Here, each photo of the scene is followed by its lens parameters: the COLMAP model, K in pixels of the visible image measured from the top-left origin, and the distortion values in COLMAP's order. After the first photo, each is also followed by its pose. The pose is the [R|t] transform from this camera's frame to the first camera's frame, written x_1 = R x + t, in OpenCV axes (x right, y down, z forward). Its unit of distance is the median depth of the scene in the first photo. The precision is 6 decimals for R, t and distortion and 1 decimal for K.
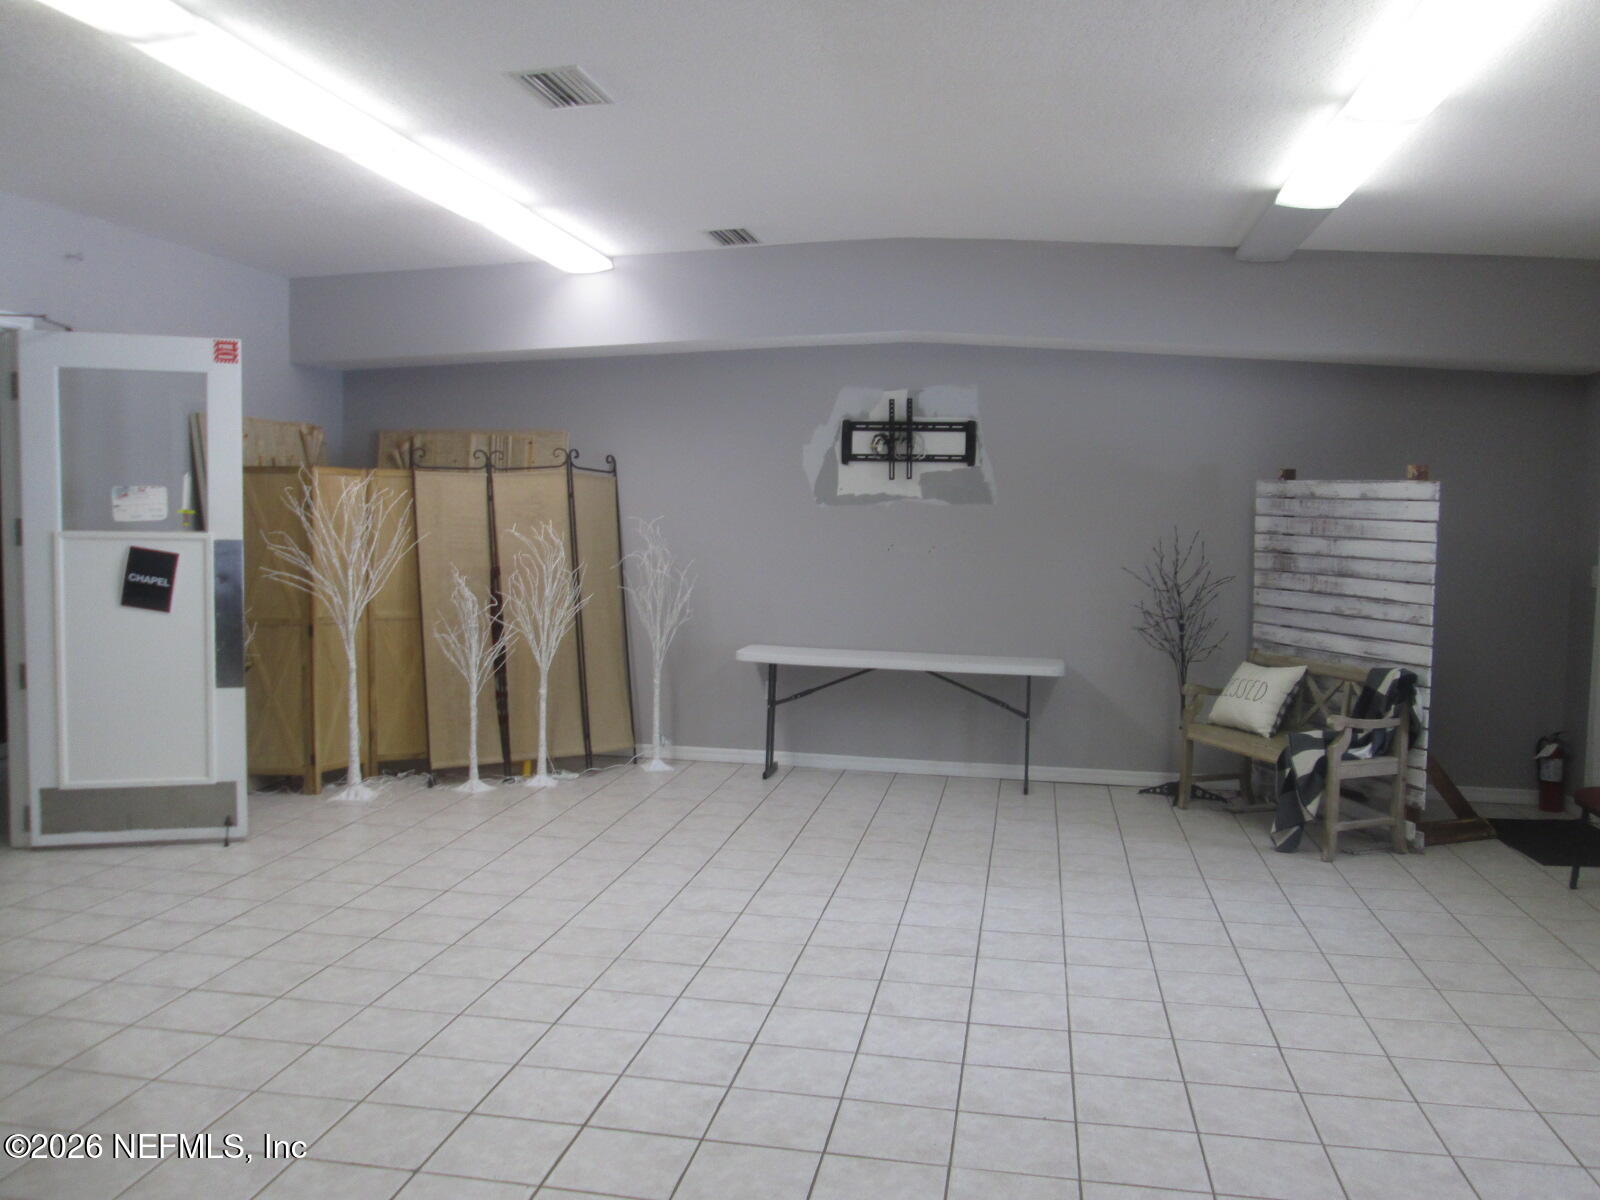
lens RADIAL K [[1335.1, 0, 788.1], [0, 1335.1, 590.0], [0, 0, 1]] dist [-0.048432, 0.054265]
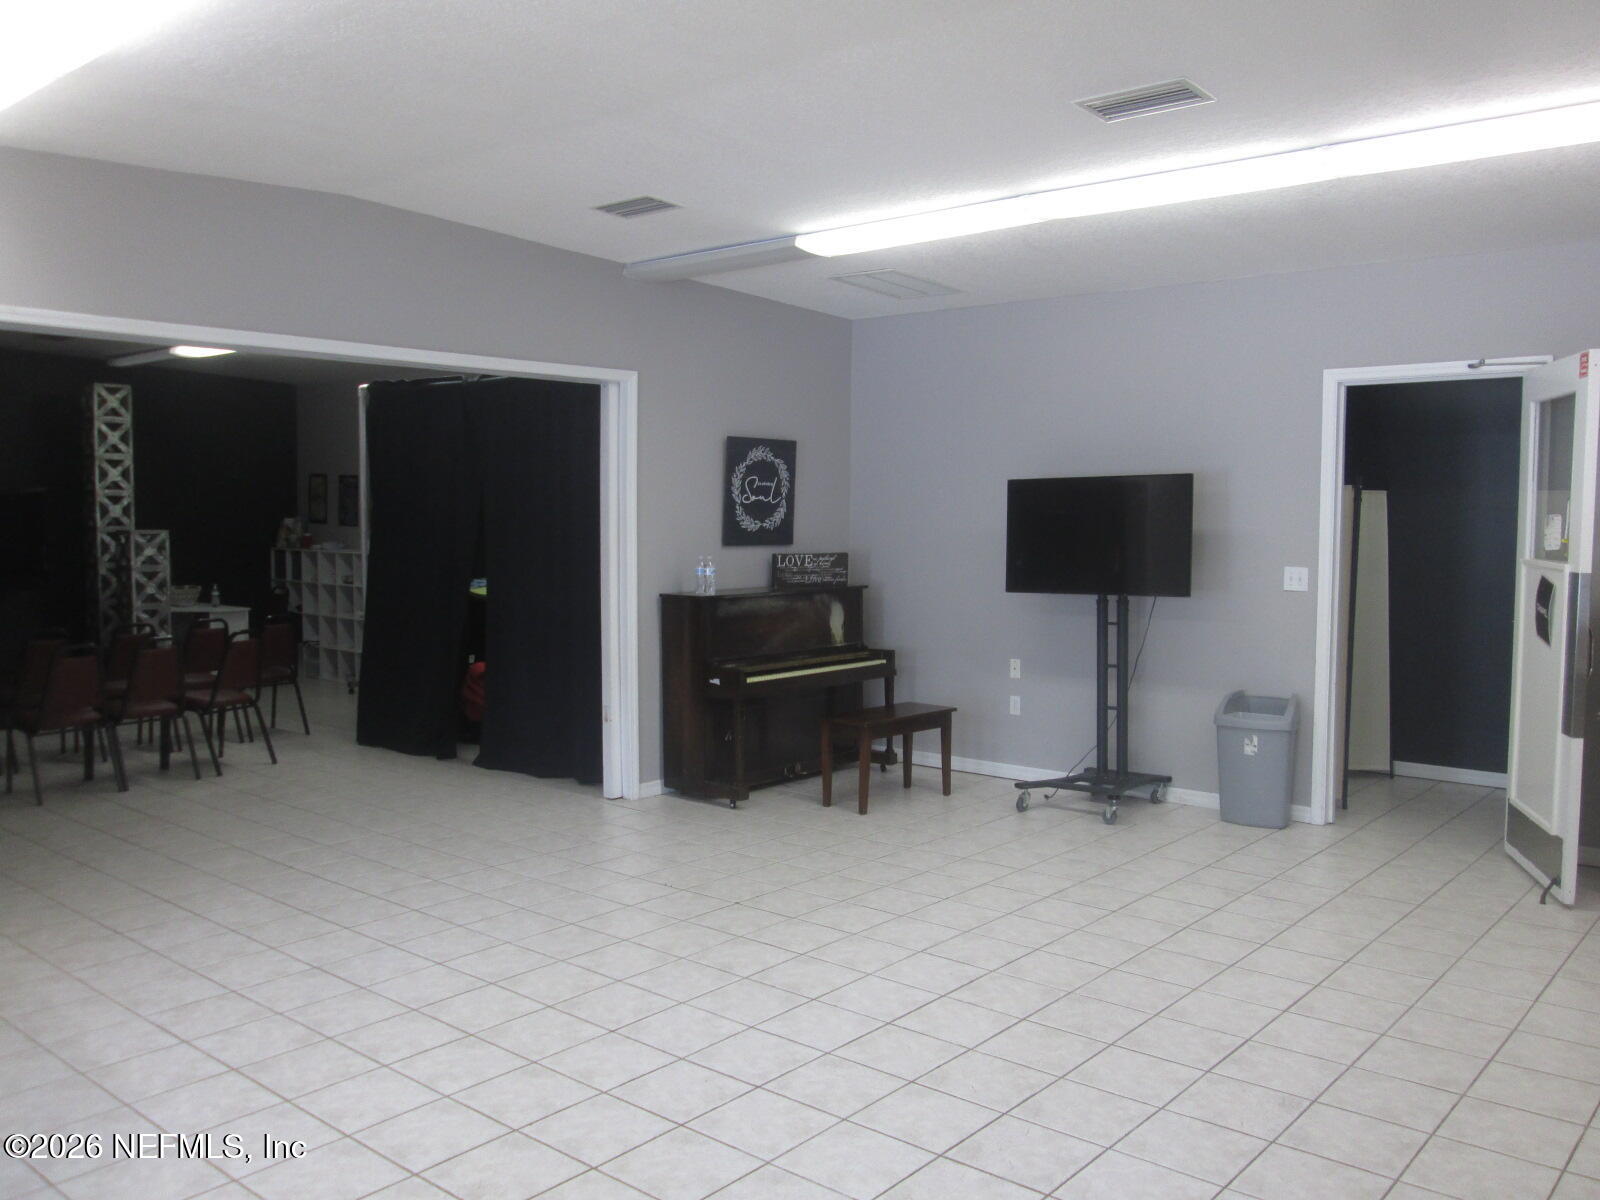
lens RADIAL K [[1335.1, 0, 803.1], [0, 1335.1, 602.7], [0, 0, 1]] dist [-0.048432, 0.054265]
pose [[-0.484523, 0.046458, -0.873544, 0.604969], [-0.072552, 0.993014, 0.093053, -0.061845], [0.871765, 0.108464, -0.477767, 0.955183]]
